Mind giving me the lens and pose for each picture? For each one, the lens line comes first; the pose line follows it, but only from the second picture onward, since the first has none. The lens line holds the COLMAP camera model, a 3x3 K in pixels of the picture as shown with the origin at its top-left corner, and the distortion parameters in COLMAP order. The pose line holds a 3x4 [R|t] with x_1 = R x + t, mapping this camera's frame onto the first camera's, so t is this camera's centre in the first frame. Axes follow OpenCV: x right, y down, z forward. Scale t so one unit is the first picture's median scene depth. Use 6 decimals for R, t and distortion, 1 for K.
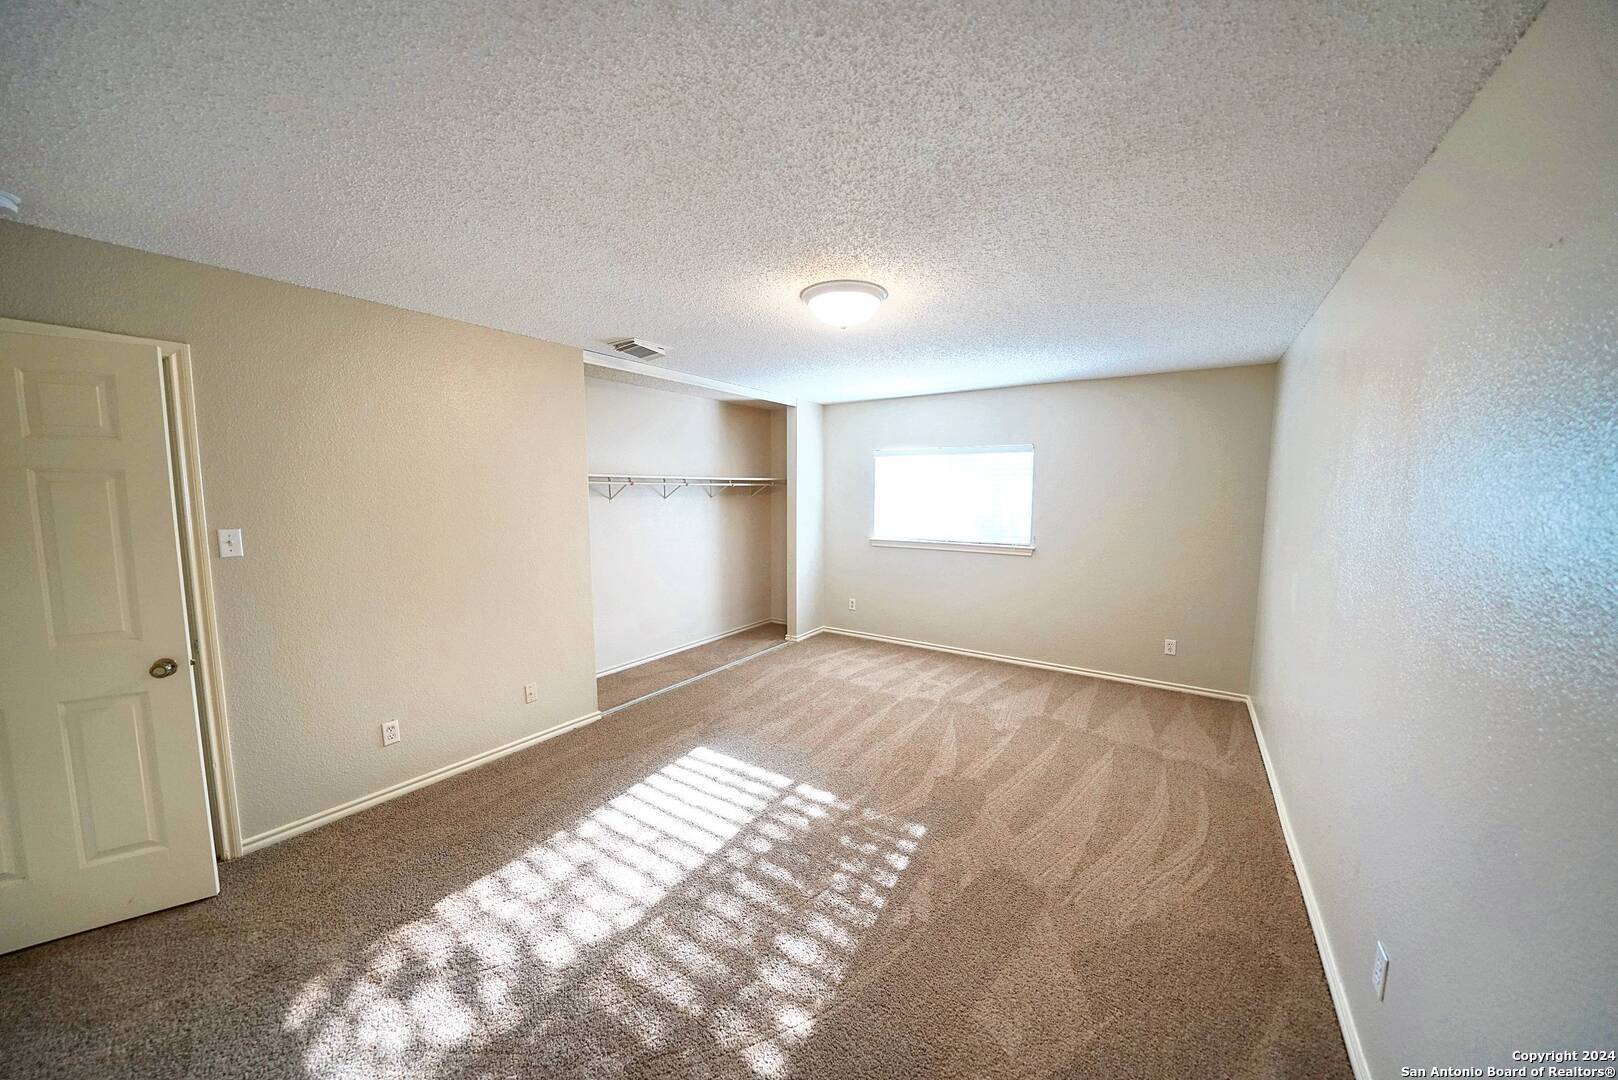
lens RADIAL K [[556.3, 0, 796.2], [0, 556.3, 543.1], [0, 0, 1]] dist [-0.019497, 0.001459]
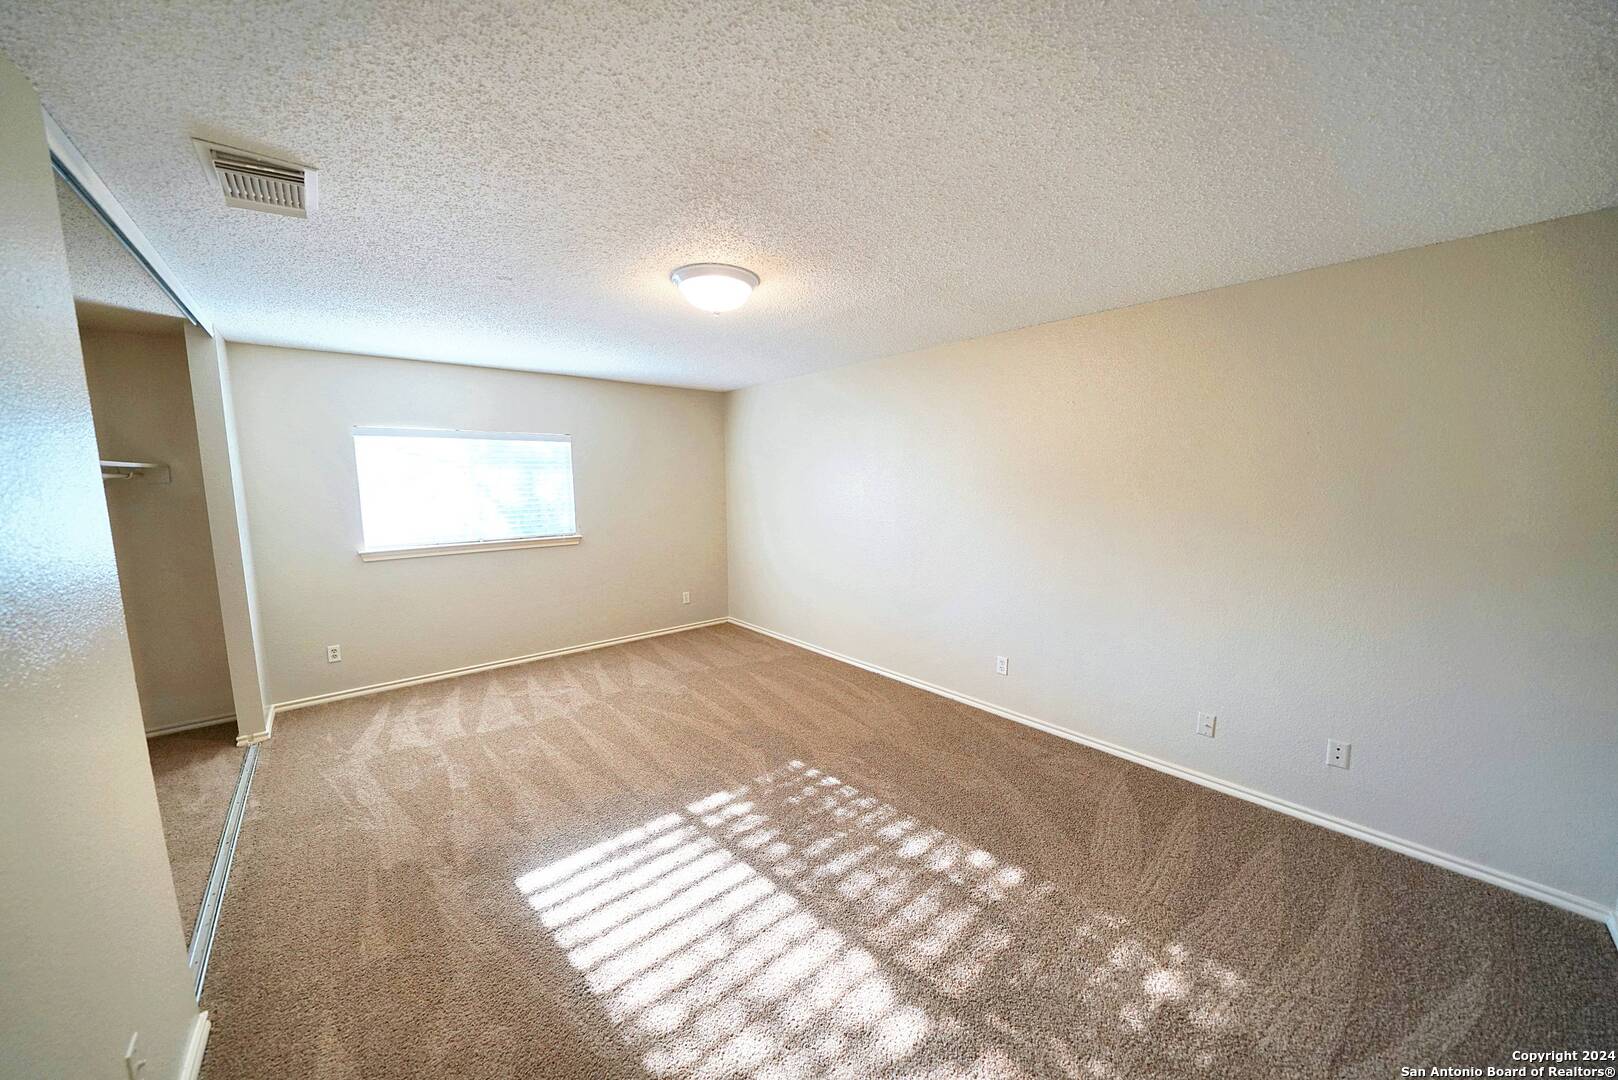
lens RADIAL K [[556.3, 0, 797.0], [0, 556.3, 541.2], [0, 0, 1]] dist [-0.019497, 0.001459]
pose [[0.255932, -0.111021, 0.960298, -0.769211], [0.096946, 0.991323, 0.088771, -0.057748], [-0.961821, 0.070378, 0.264474, 0.564116]]
